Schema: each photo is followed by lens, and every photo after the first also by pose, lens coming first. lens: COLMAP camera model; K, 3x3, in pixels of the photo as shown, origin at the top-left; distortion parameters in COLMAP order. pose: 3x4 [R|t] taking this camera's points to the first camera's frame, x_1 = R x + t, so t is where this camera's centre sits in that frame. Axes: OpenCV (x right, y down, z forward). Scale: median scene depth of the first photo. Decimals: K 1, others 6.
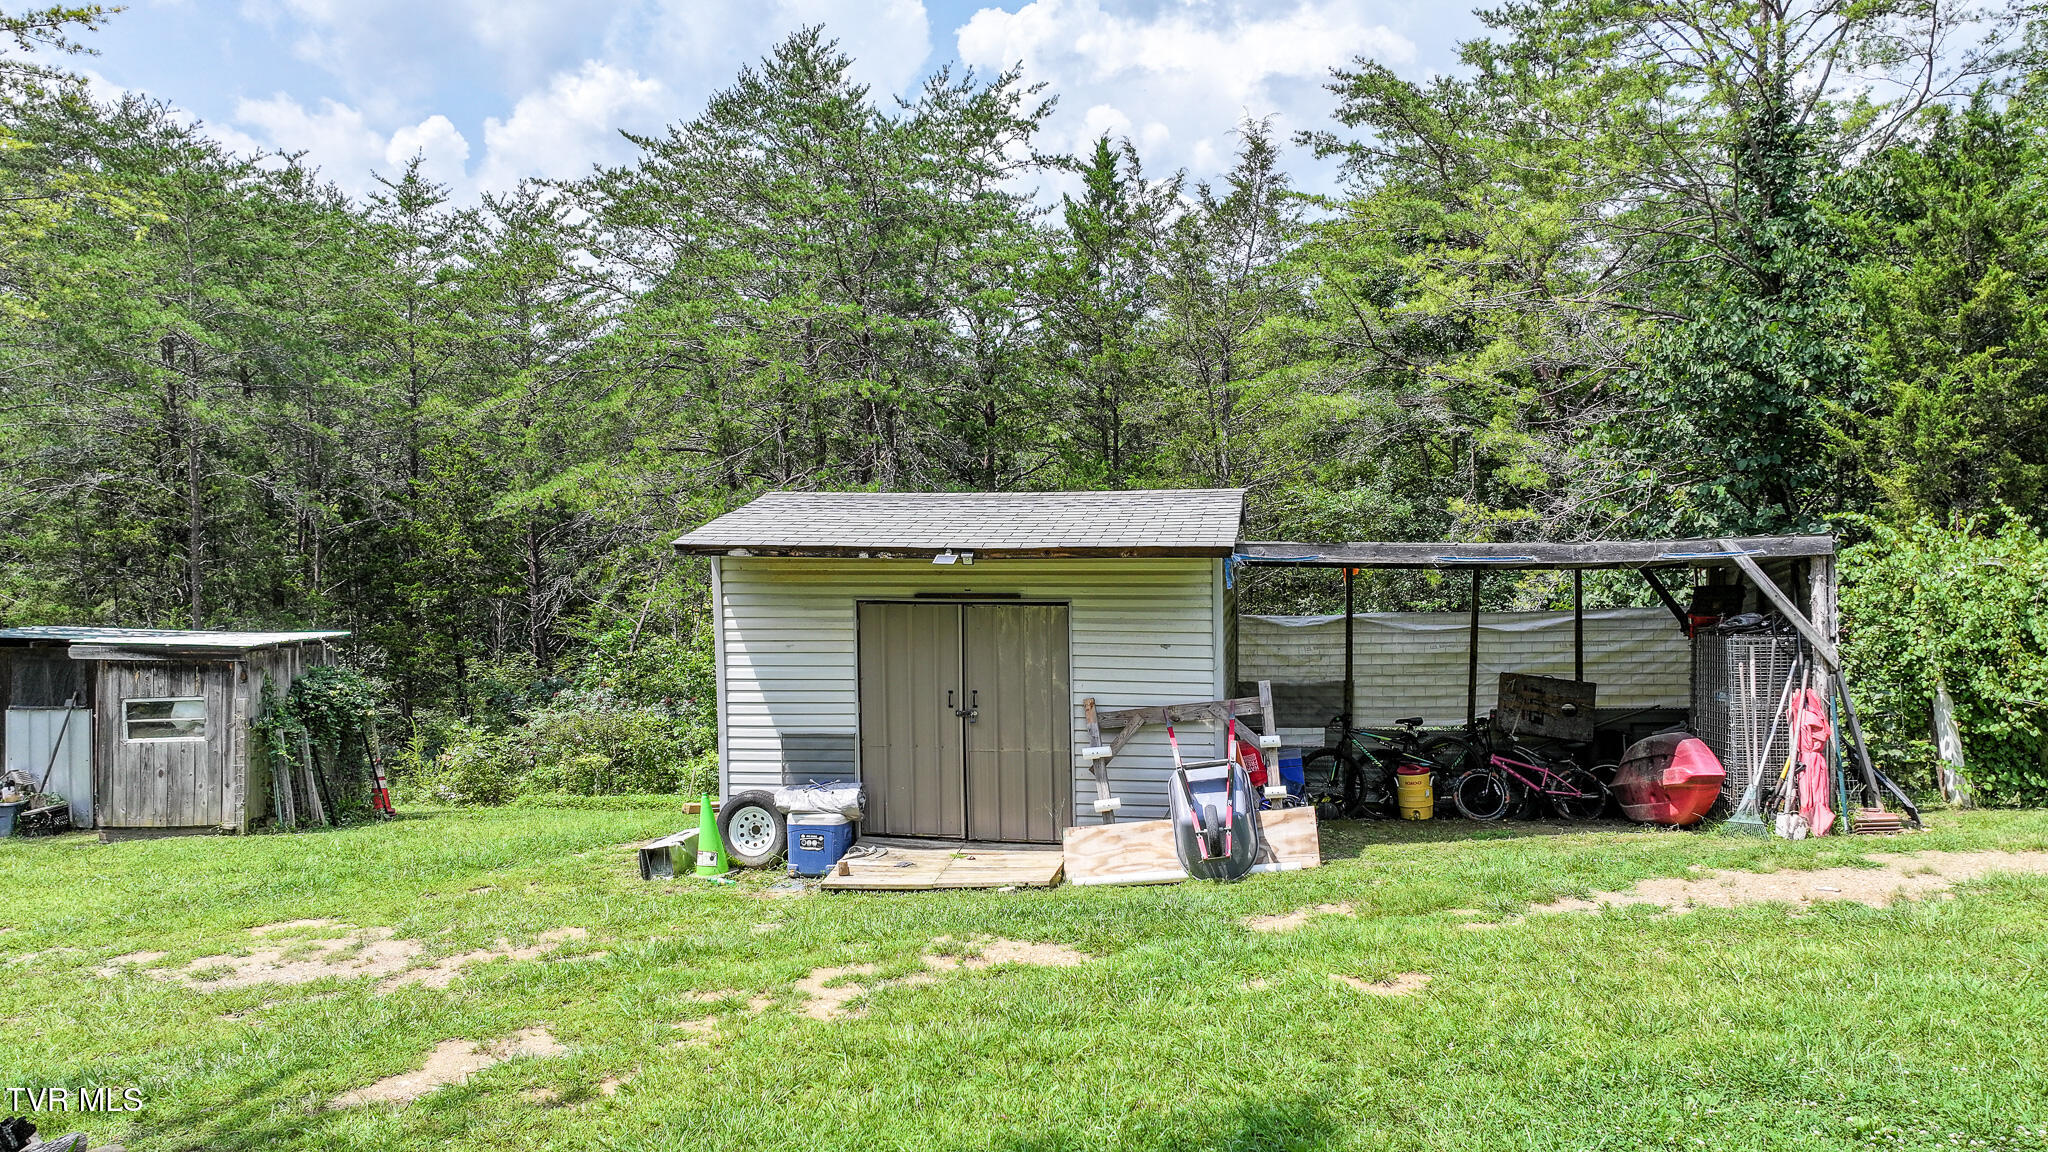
lens RADIAL K [[1439.6, 0, 1030.1], [0, 1439.6, 565.8], [0, 0, 1]] dist [0.001611, 0.014650]
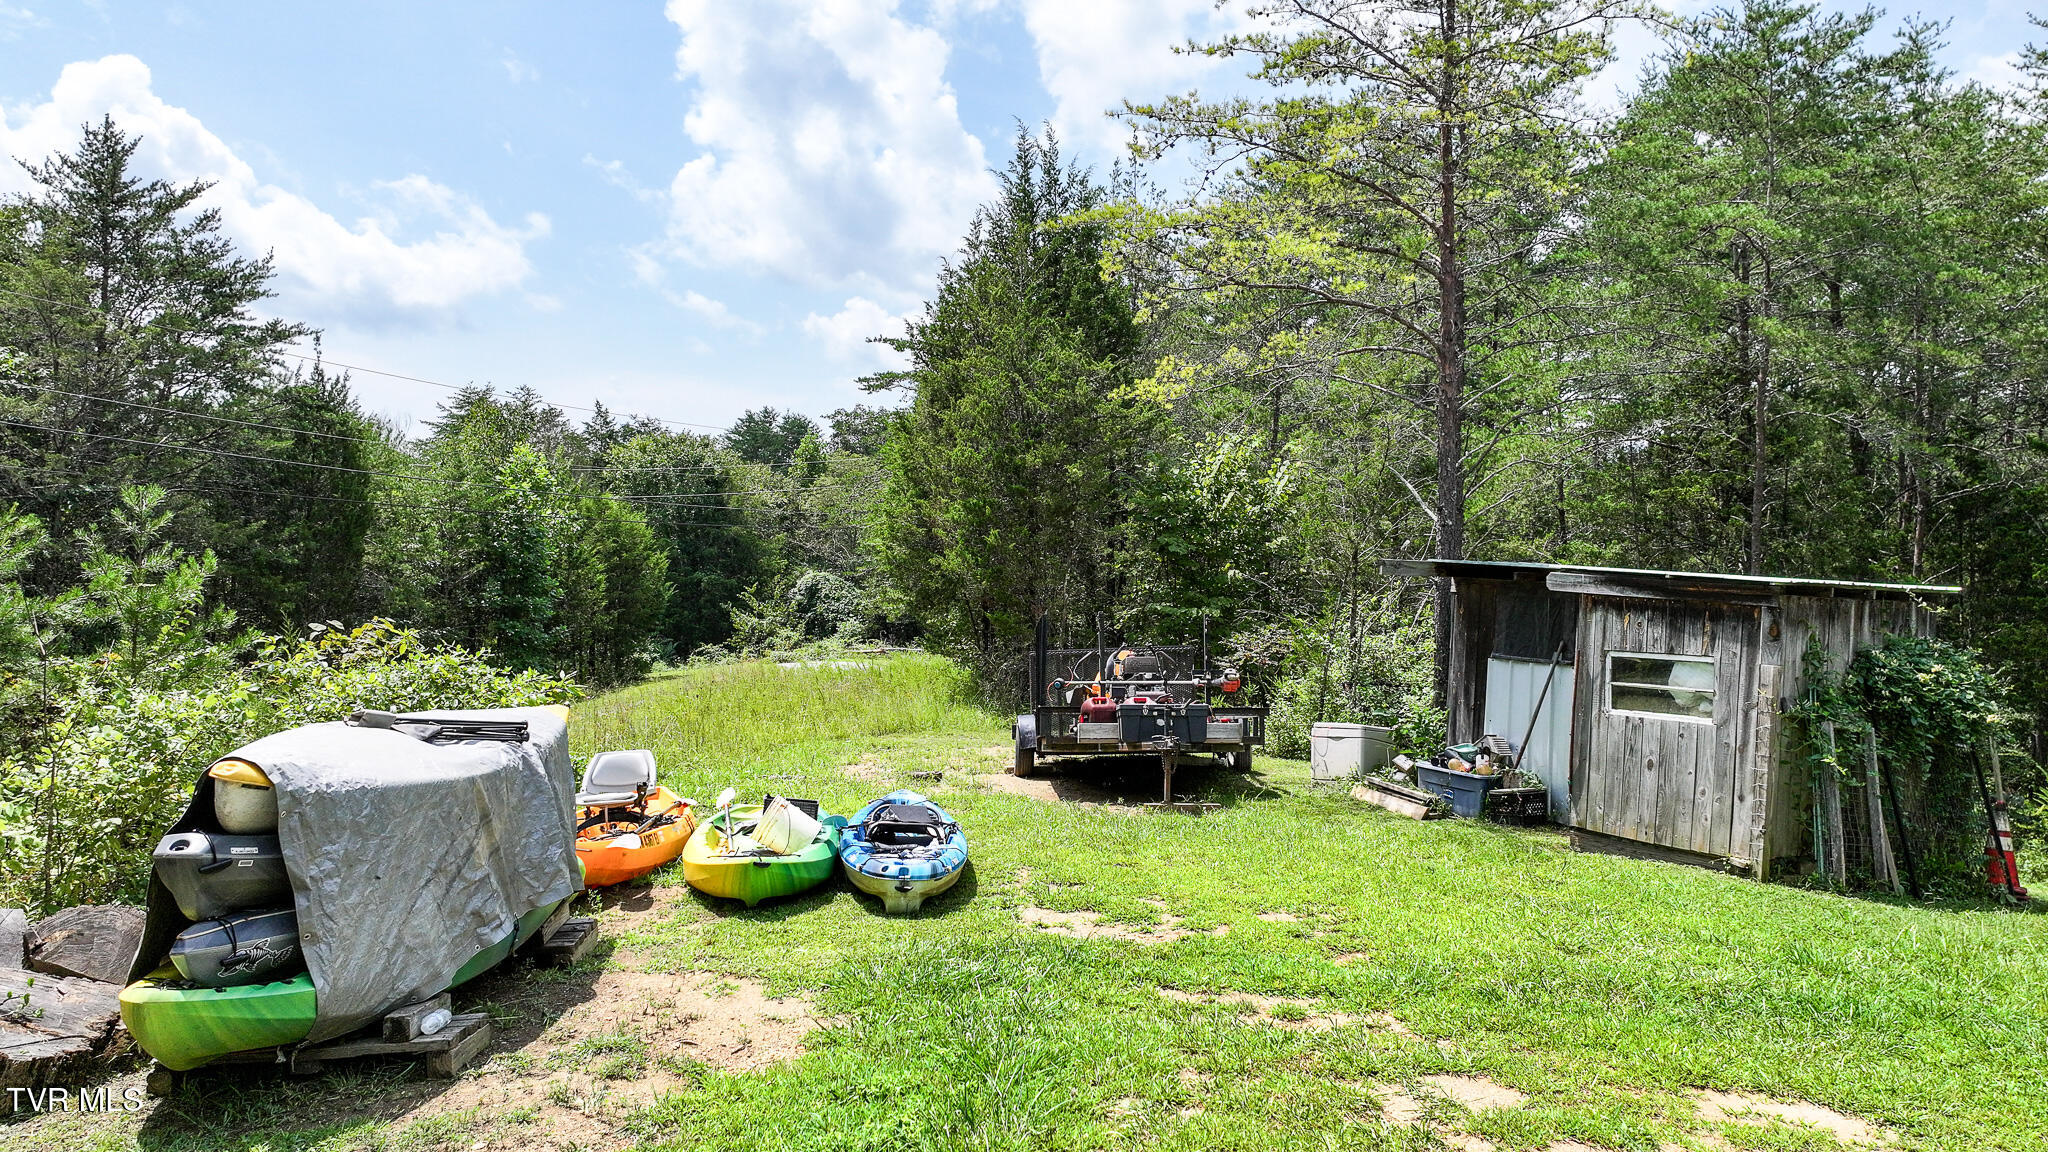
lens RADIAL K [[1439.6, 0, 1025.1], [0, 1439.6, 572.6], [0, 0, 1]] dist [0.001611, 0.014650]
pose [[0.524566, 0.030292, -0.850830, -0.174545], [-0.045502, 0.998936, 0.007511, 0.059553], [0.850153, 0.034775, 0.525387, 0.375254]]
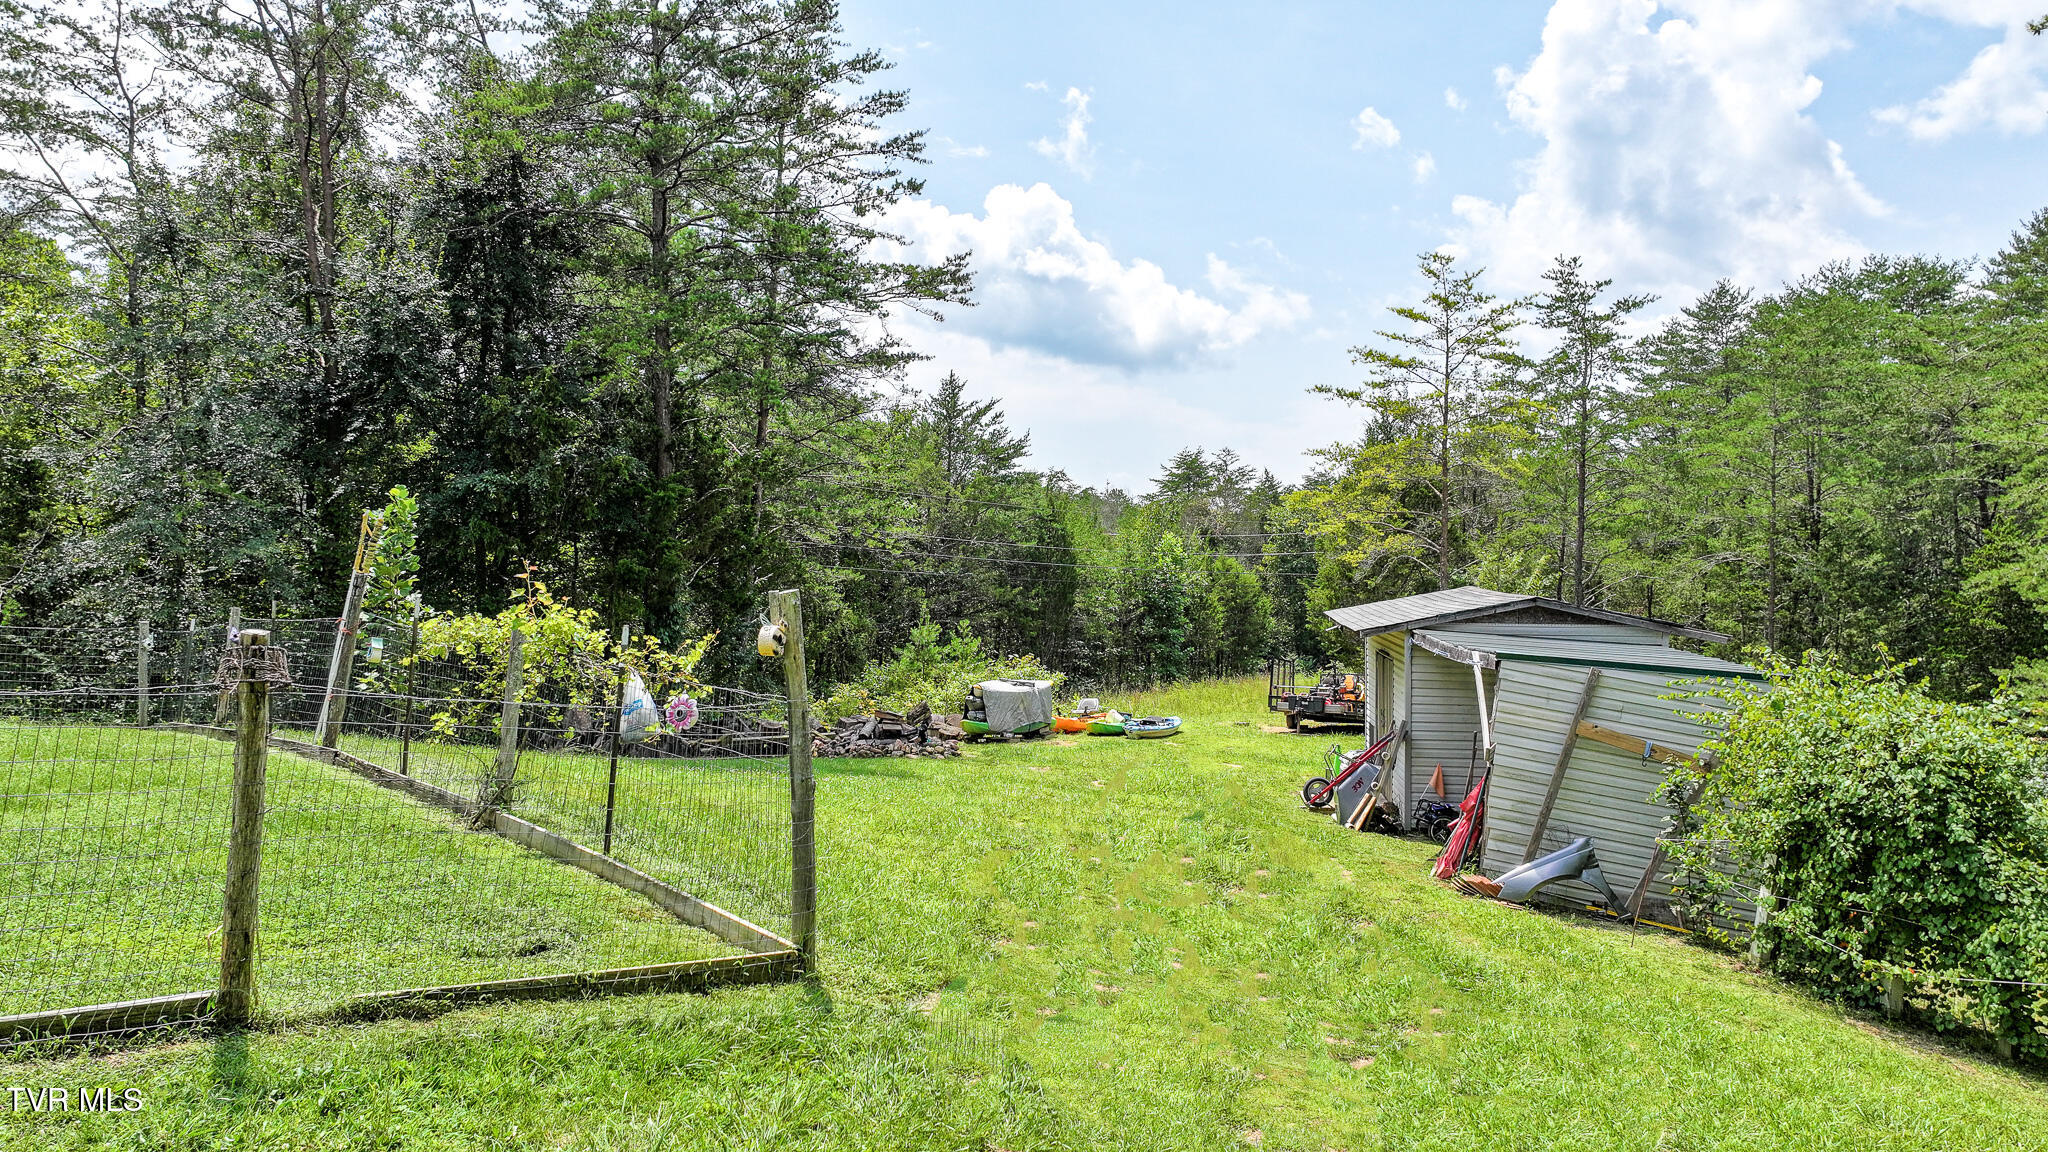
lens RADIAL K [[1439.6, 0, 1023.5], [0, 1439.6, 577.5], [0, 0, 1]] dist [0.001611, 0.014650]
pose [[0.043851, 0.027337, -0.998664, 1.220277], [-0.044282, 0.998696, 0.025394, -0.067182], [0.998056, 0.043109, 0.045004, 0.366819]]
